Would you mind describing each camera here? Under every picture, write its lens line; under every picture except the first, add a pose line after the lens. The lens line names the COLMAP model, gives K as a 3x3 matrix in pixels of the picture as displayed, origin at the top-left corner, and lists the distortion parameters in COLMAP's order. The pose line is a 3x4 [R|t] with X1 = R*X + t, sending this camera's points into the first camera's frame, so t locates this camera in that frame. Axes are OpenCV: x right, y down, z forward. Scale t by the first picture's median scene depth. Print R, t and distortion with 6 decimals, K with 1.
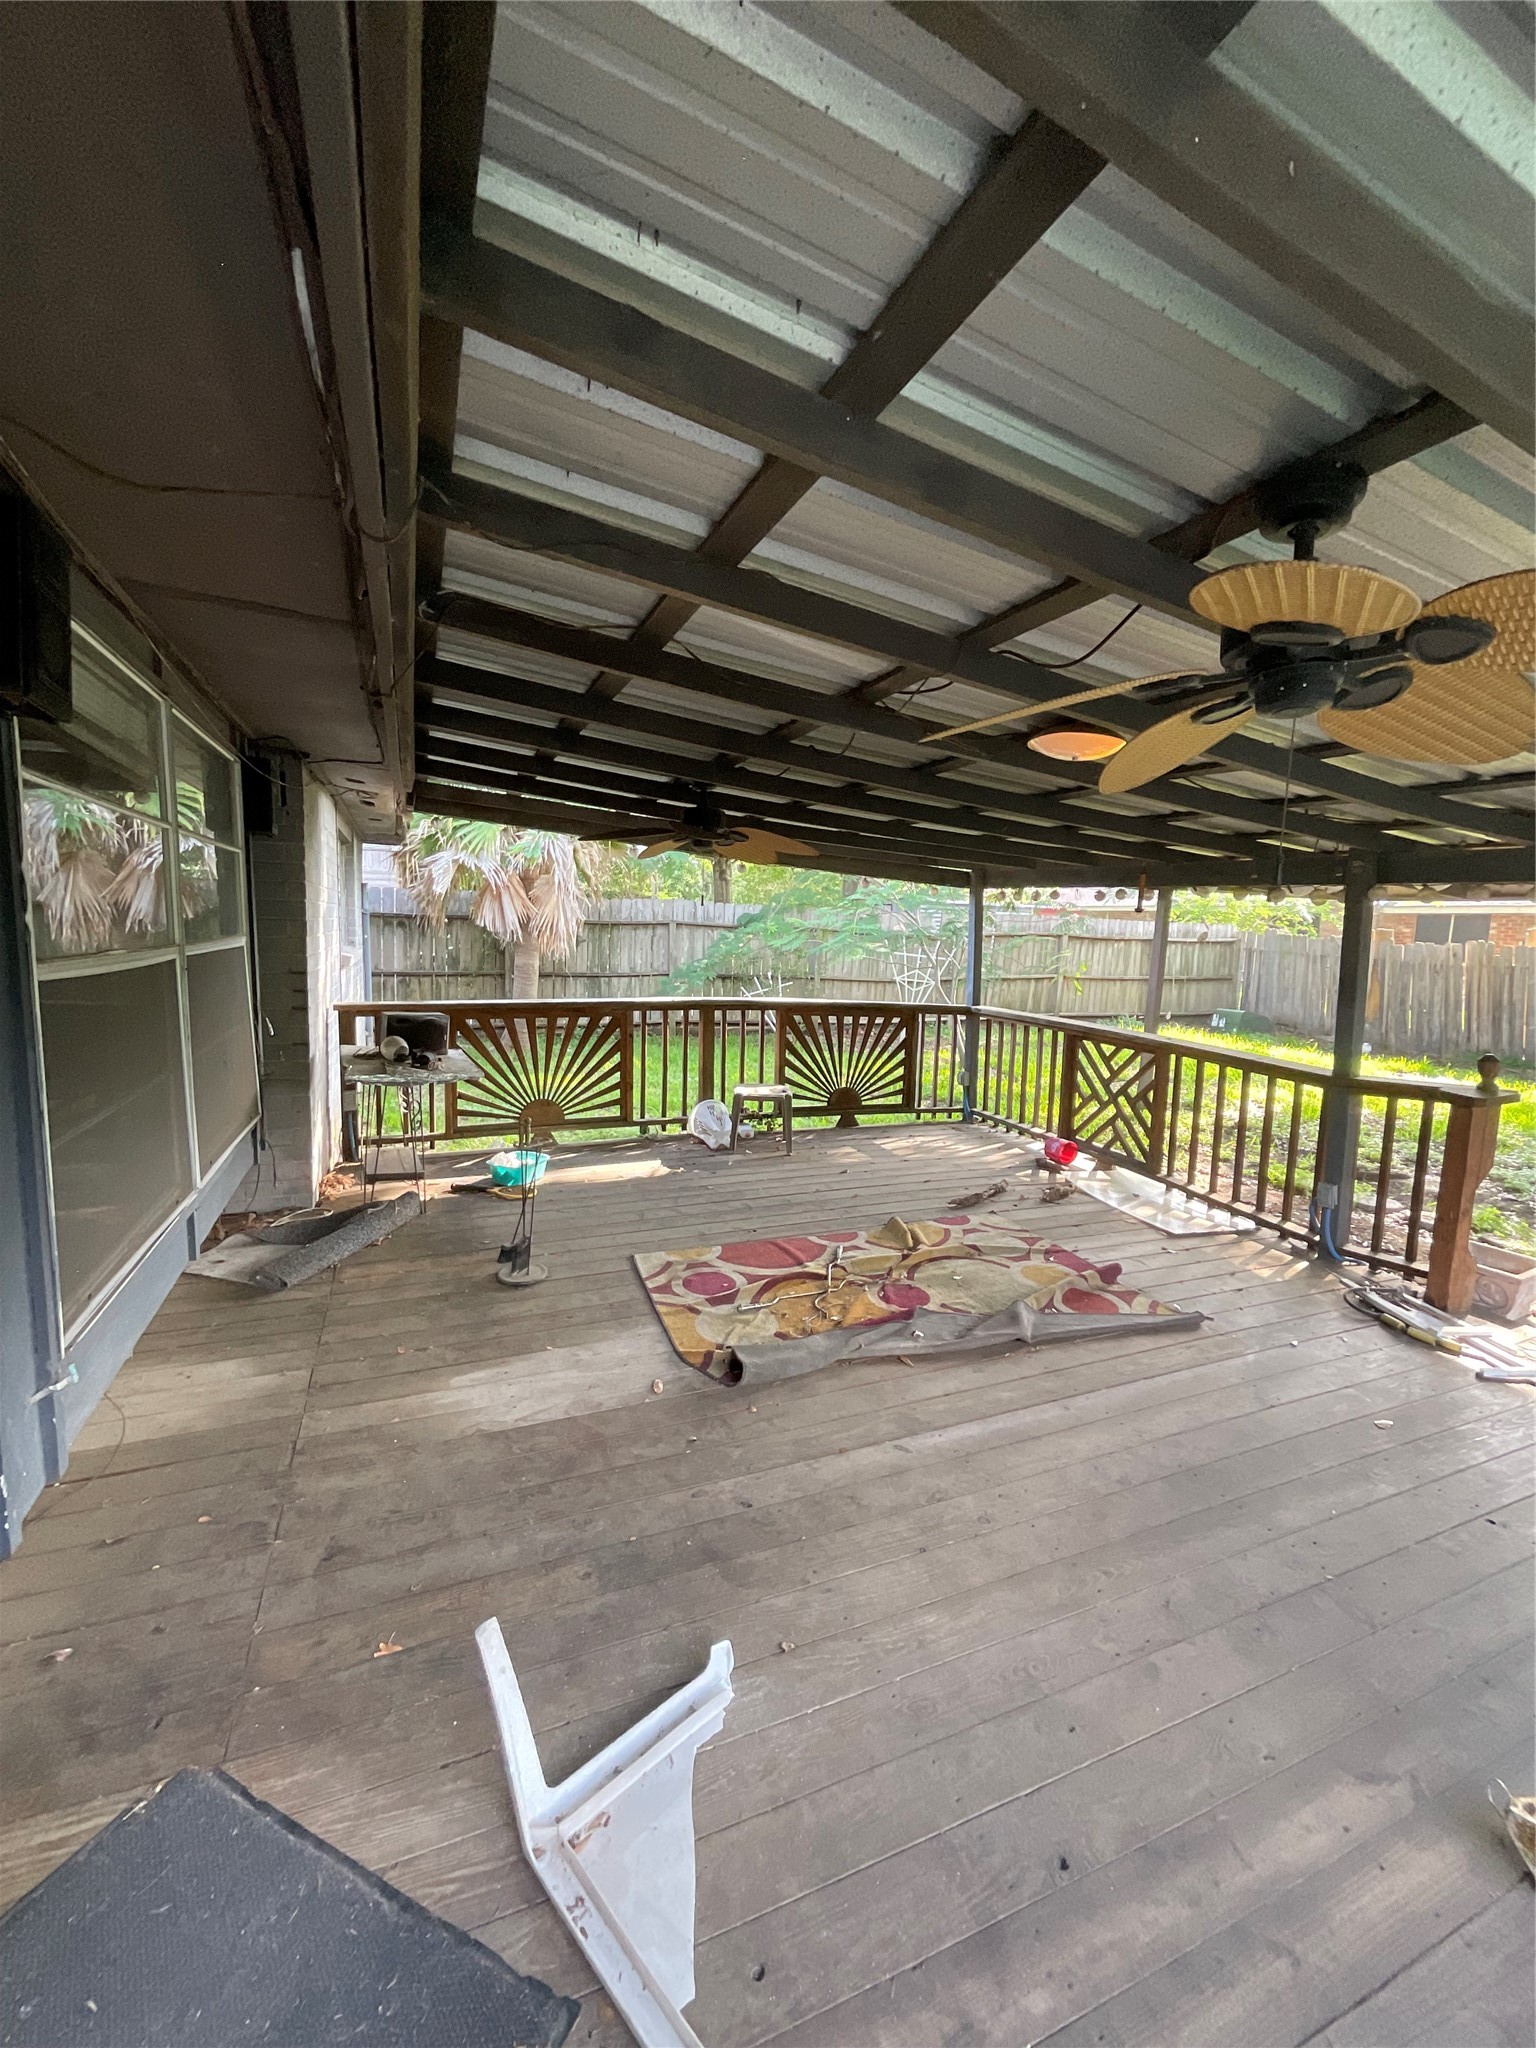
lens RADIAL K [[832.5, 0, 765.0], [0, 832.5, 1031.0], [0, 0, 1]] dist [-0.006389, 0.005636]
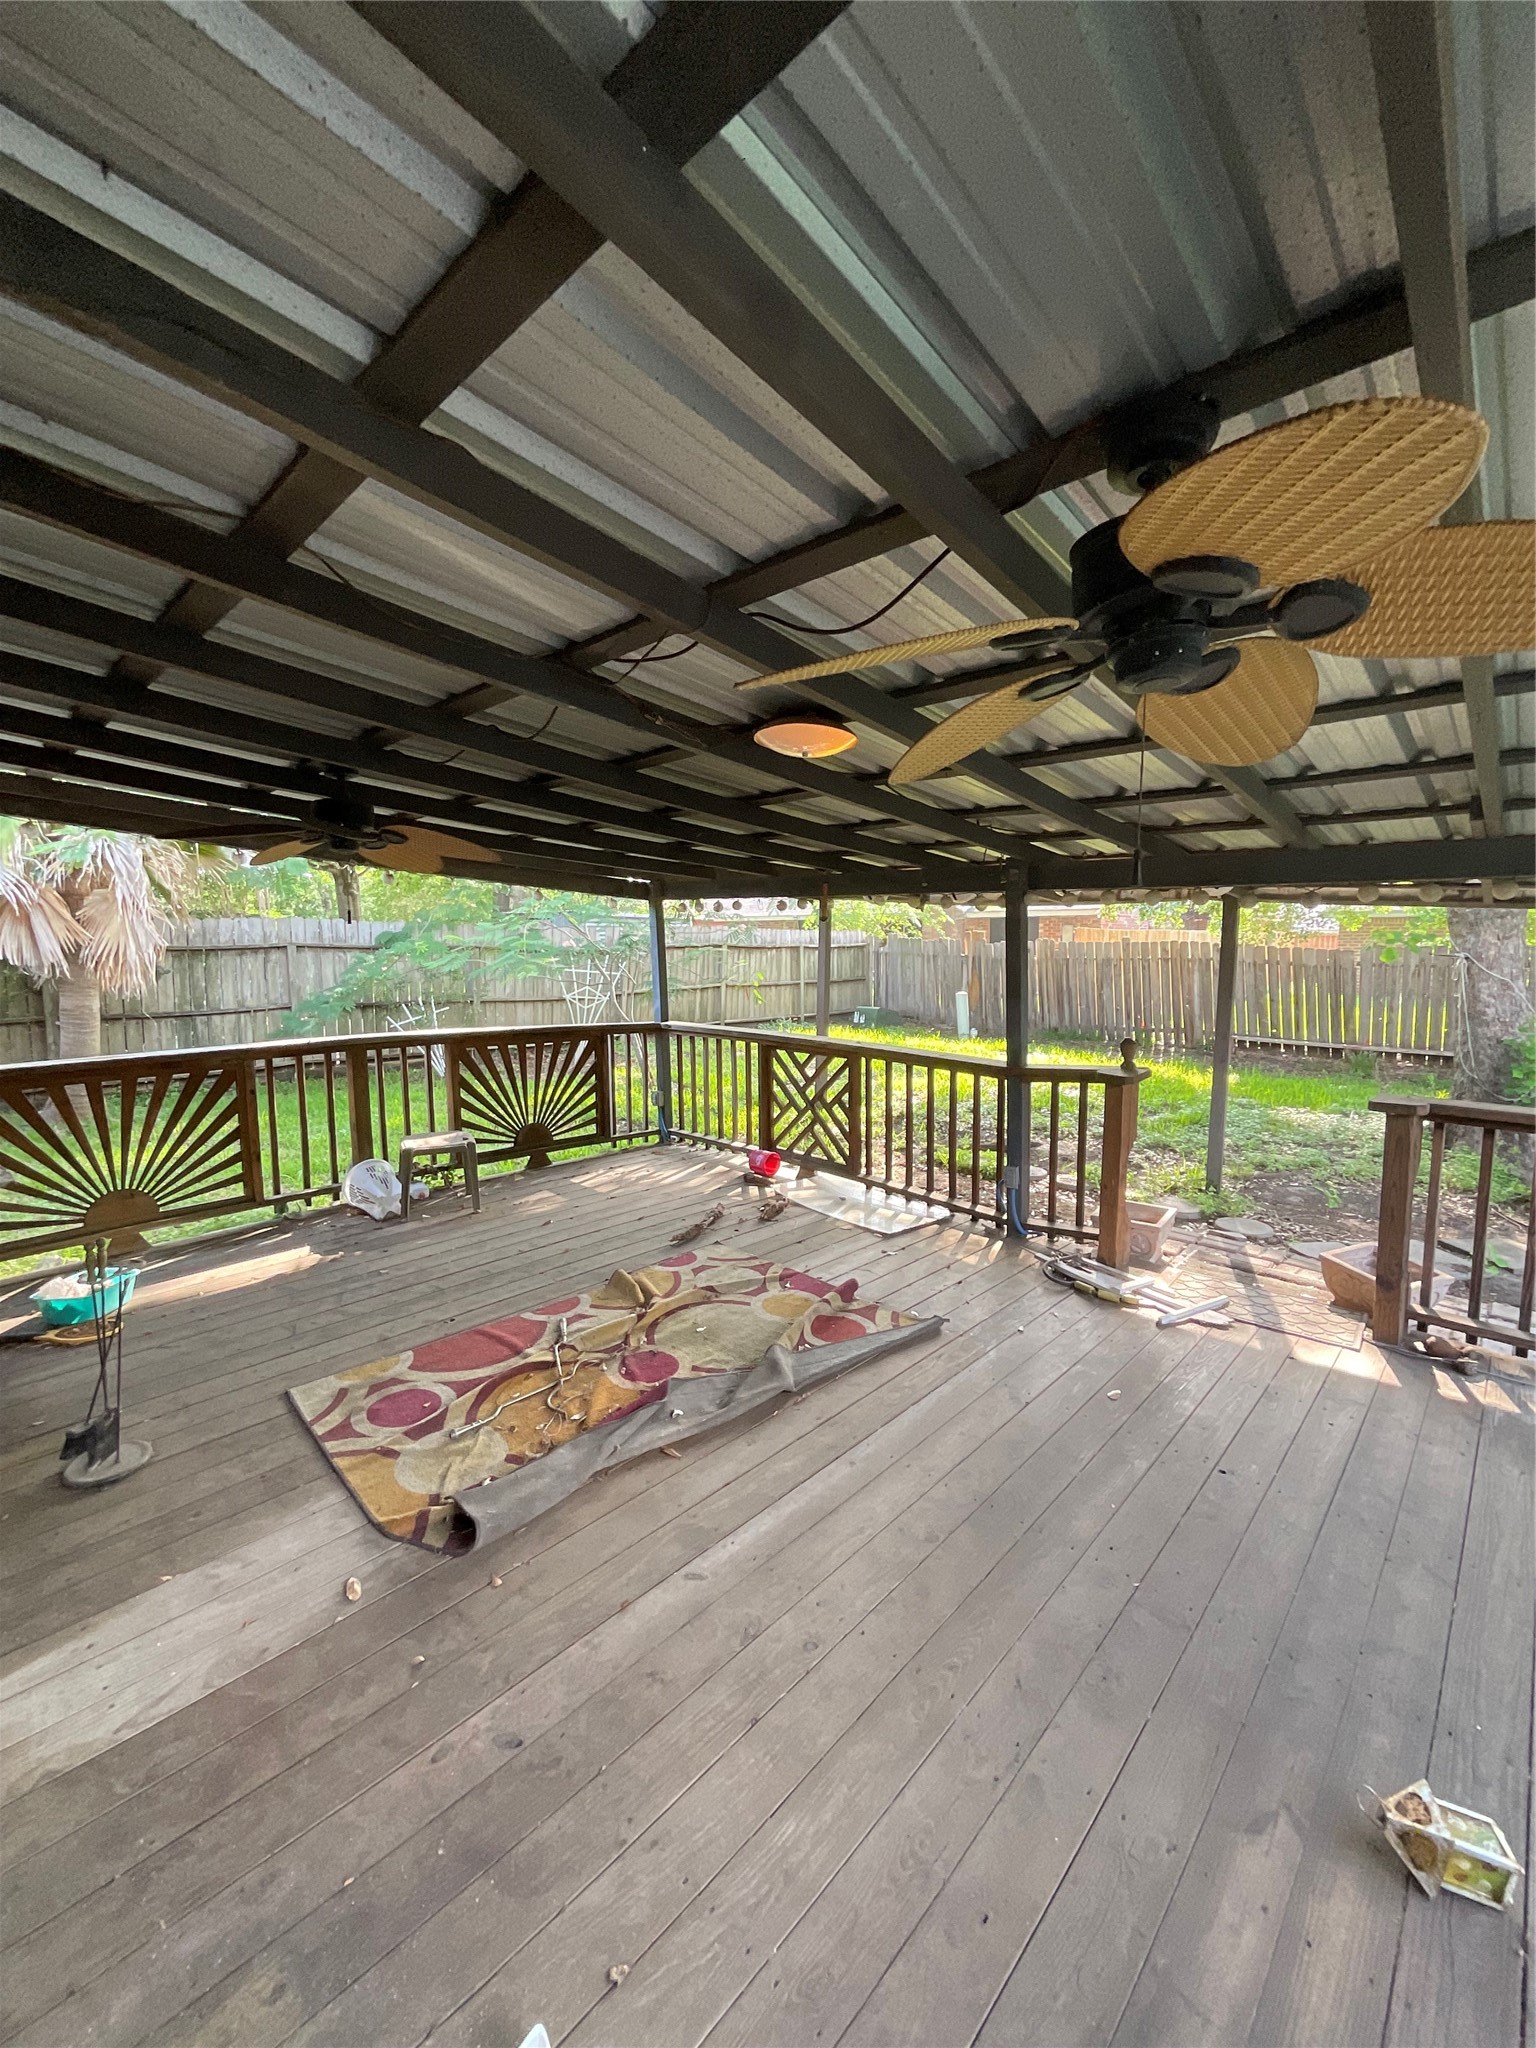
lens RADIAL K [[832.5, 0, 765.0], [0, 832.5, 1031.0], [0, 0, 1]] dist [-0.006389, 0.005636]
pose [[0.915100, -0.073389, 0.396493, -0.037123], [0.079621, 0.996825, 0.000744, -0.019864], [-0.395289, 0.030888, 0.918037, 0.129504]]
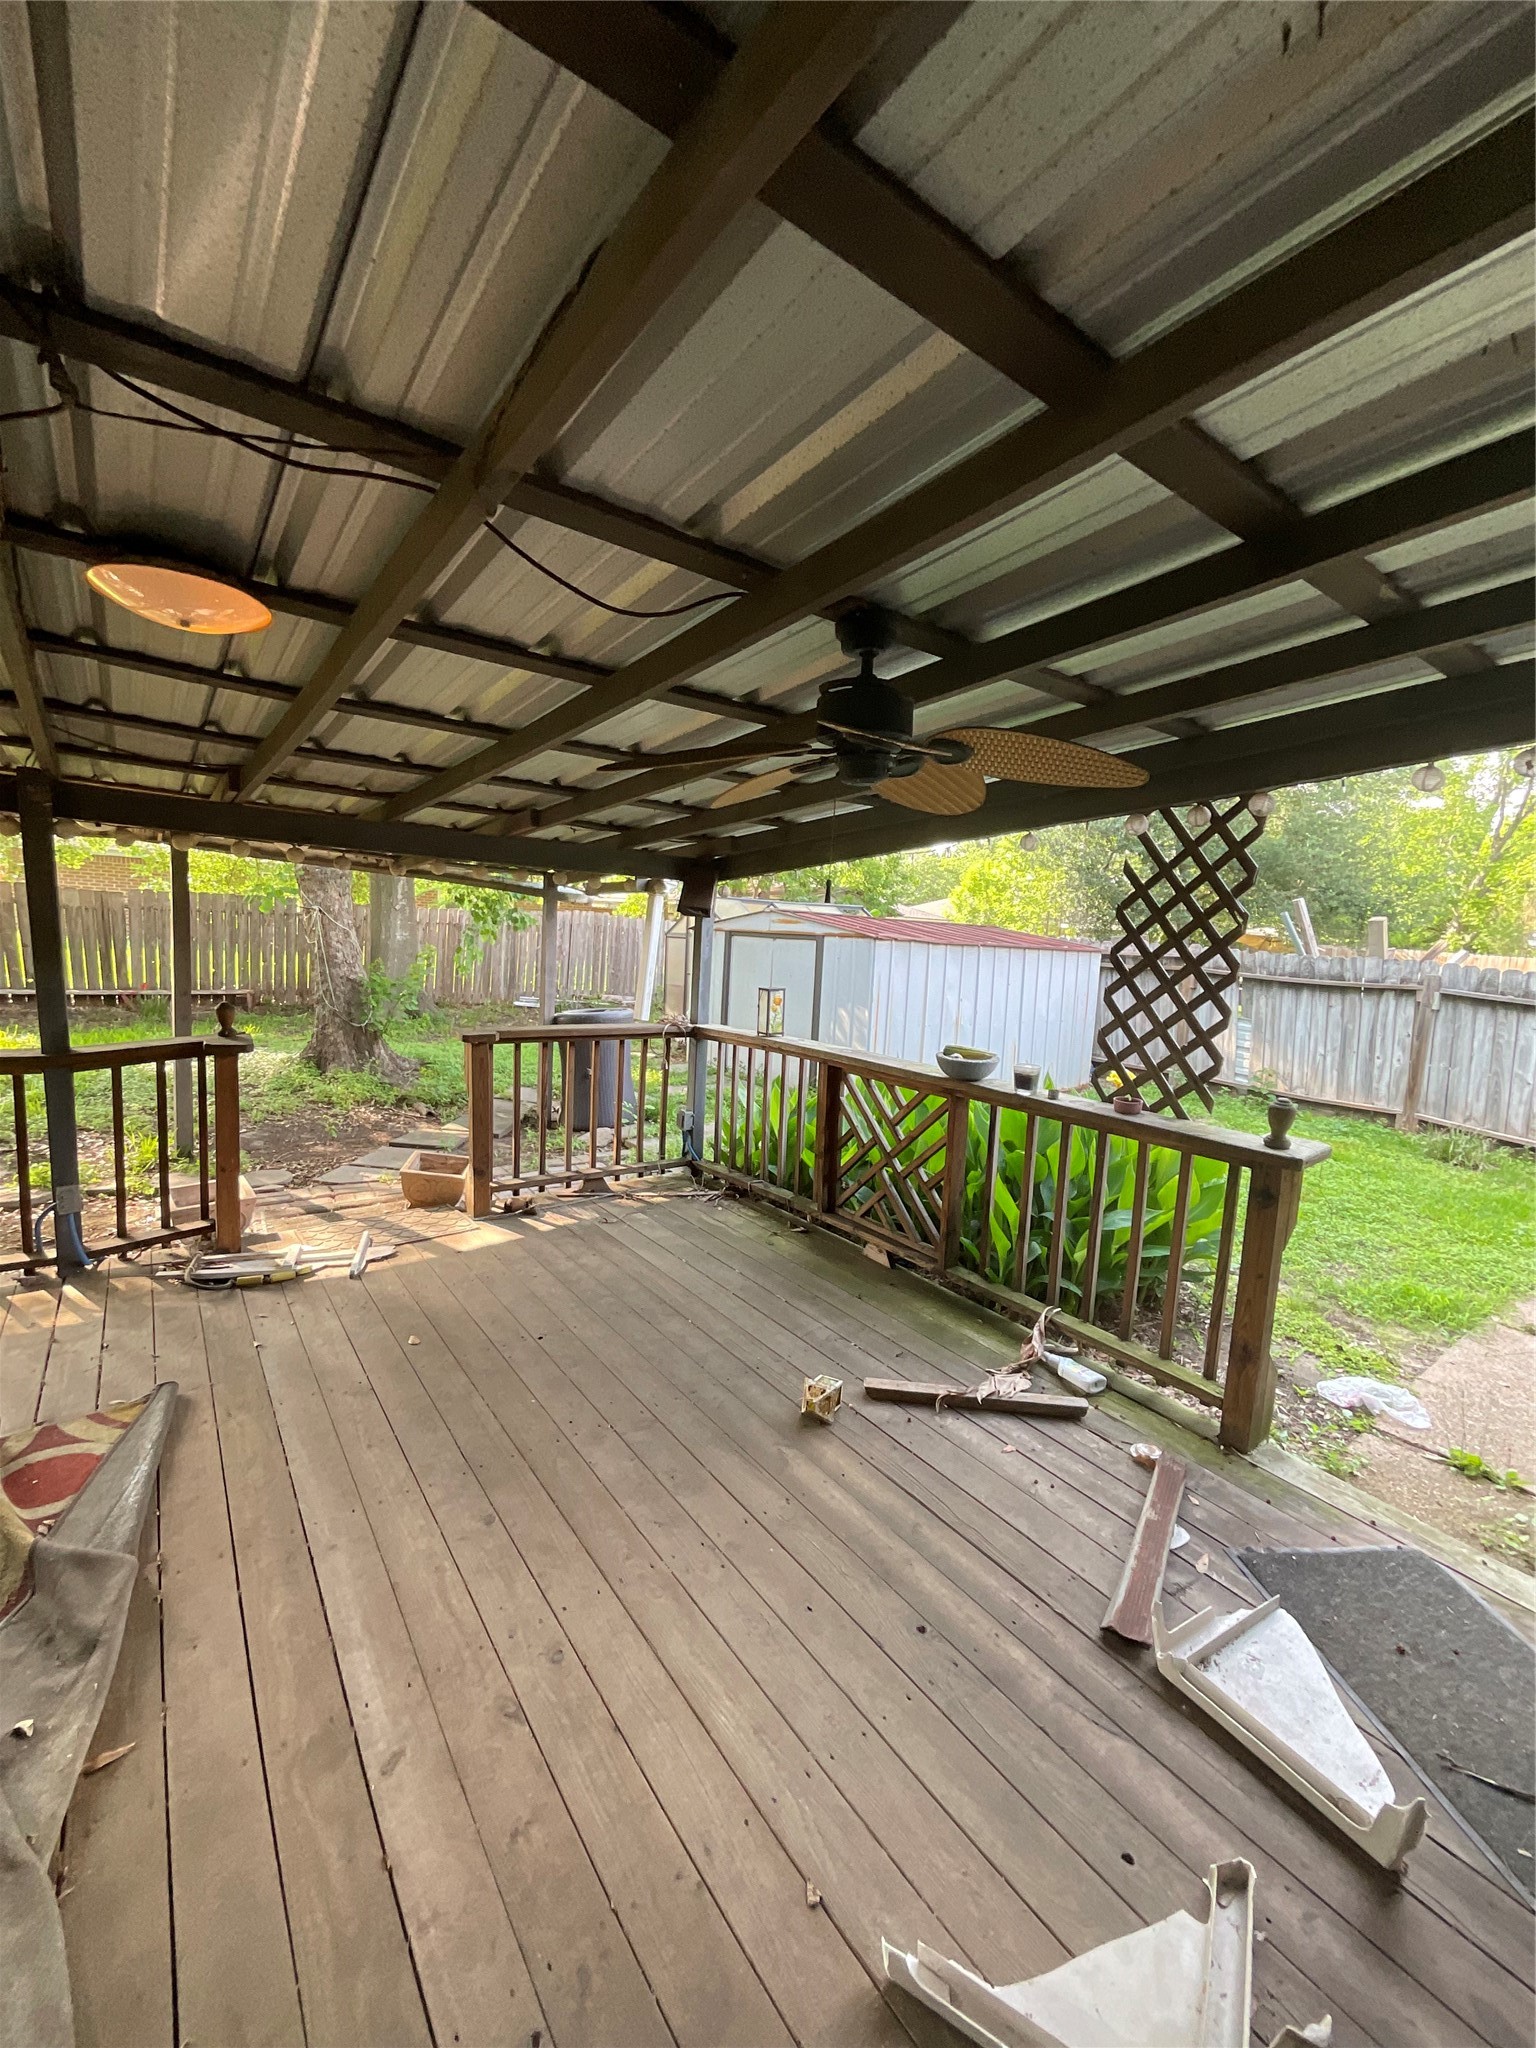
lens RADIAL K [[832.5, 0, 765.0], [0, 832.5, 1031.0], [0, 0, 1]] dist [-0.006389, 0.005636]
pose [[-0.239226, -0.173496, 0.955338, -0.258605], [0.057716, 0.979626, 0.192359, -0.087768], [-0.969247, 0.101156, -0.224338, 0.525245]]
